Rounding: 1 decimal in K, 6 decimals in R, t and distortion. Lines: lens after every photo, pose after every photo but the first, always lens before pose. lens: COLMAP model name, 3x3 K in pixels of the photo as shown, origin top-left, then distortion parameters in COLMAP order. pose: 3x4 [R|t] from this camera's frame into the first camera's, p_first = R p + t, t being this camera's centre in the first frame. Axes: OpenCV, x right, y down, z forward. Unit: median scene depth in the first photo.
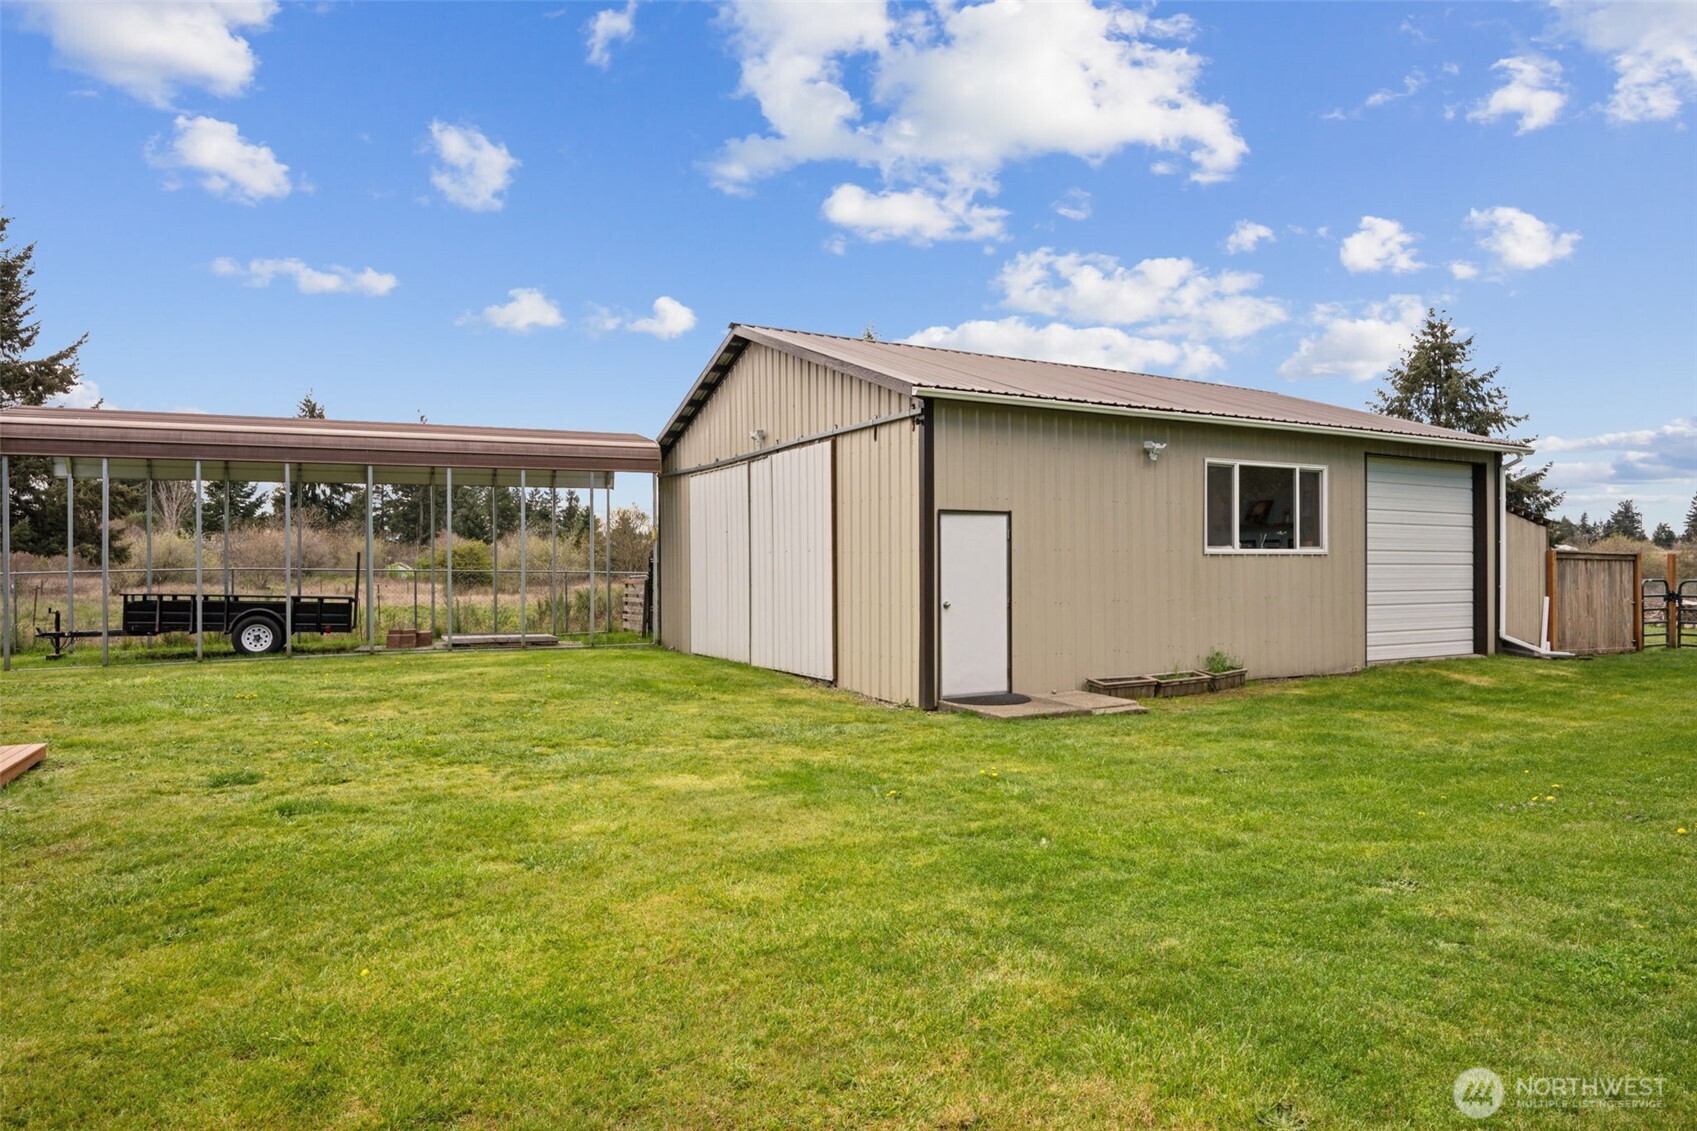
lens RADIAL K [[993.2, 0, 848.5], [0, 993.2, 565.5], [0, 0, 1]] dist [-0.000554, -0.000221]
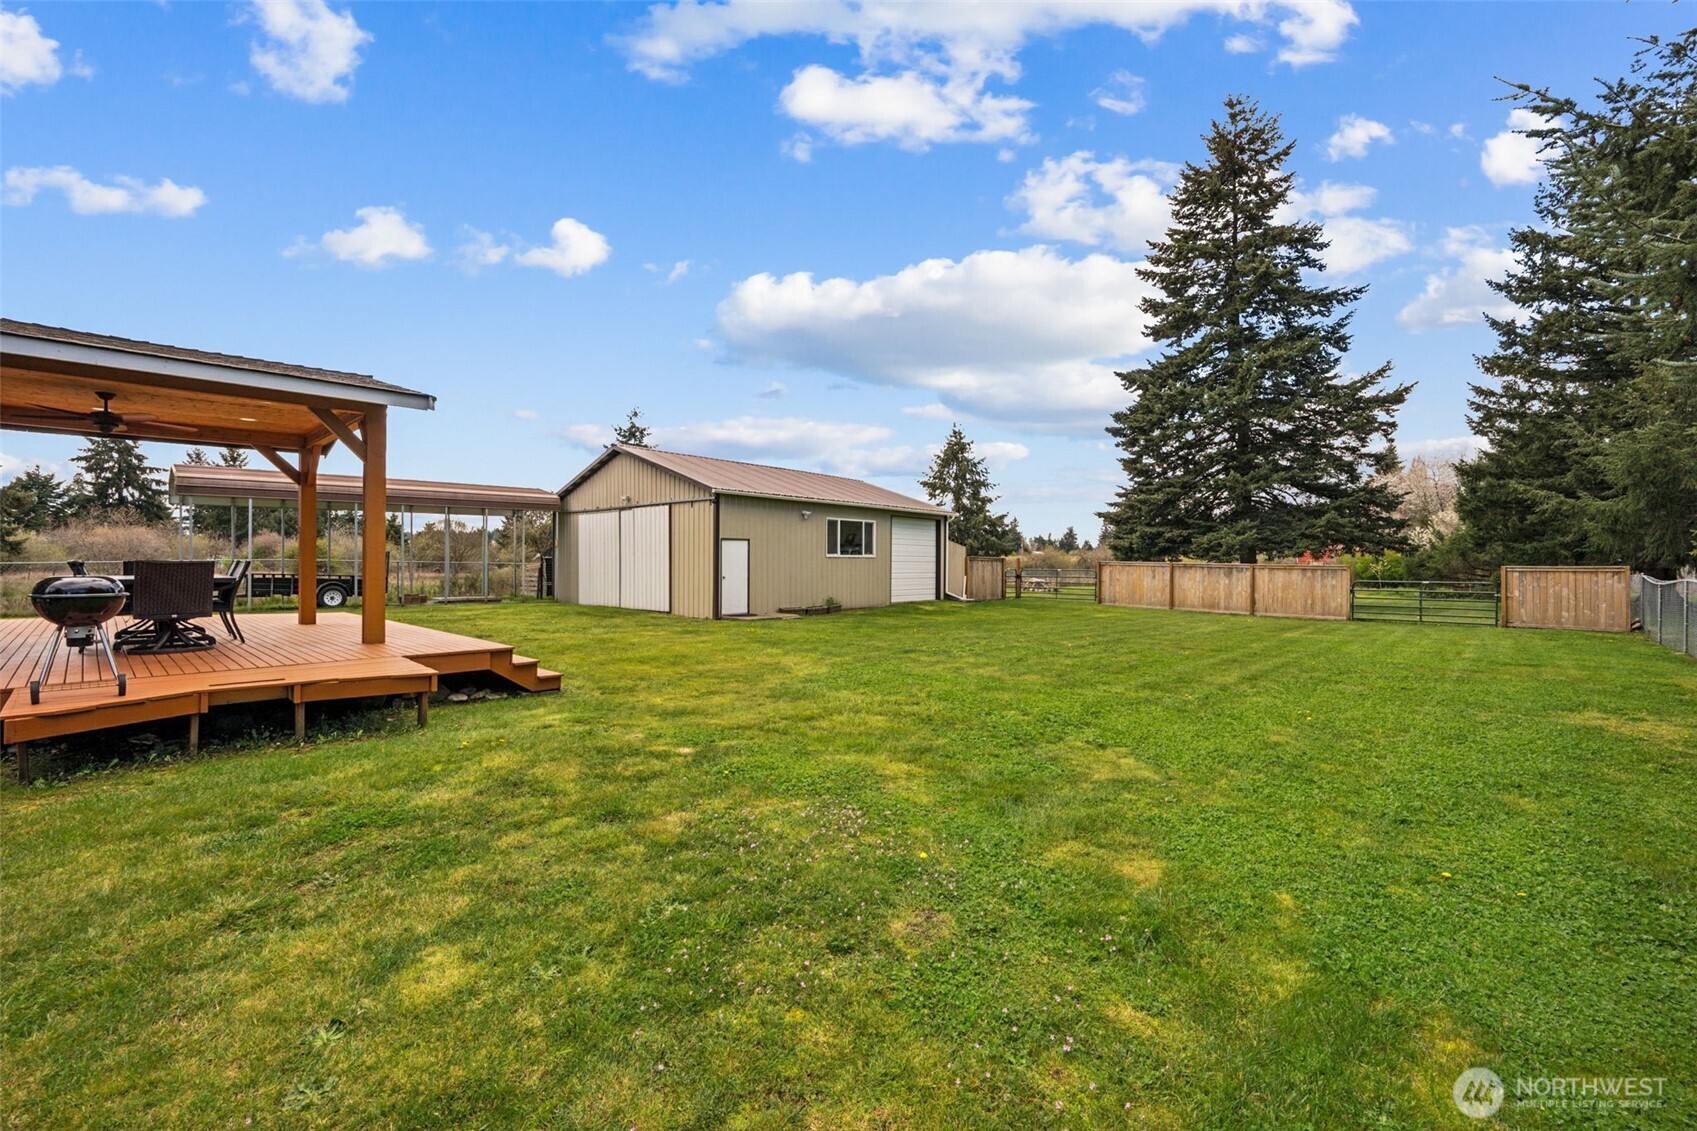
lens RADIAL K [[690.8, 0, 848.5], [0, 690.8, 565.5], [0, 0, 1]] dist [-0.001003, -0.000160]
pose [[0.937958, 0.004726, 0.346716, -0.157746], [-0.006775, 0.999966, 0.004700, 0.000670], [-0.346682, -0.006758, 0.937959, -0.544708]]
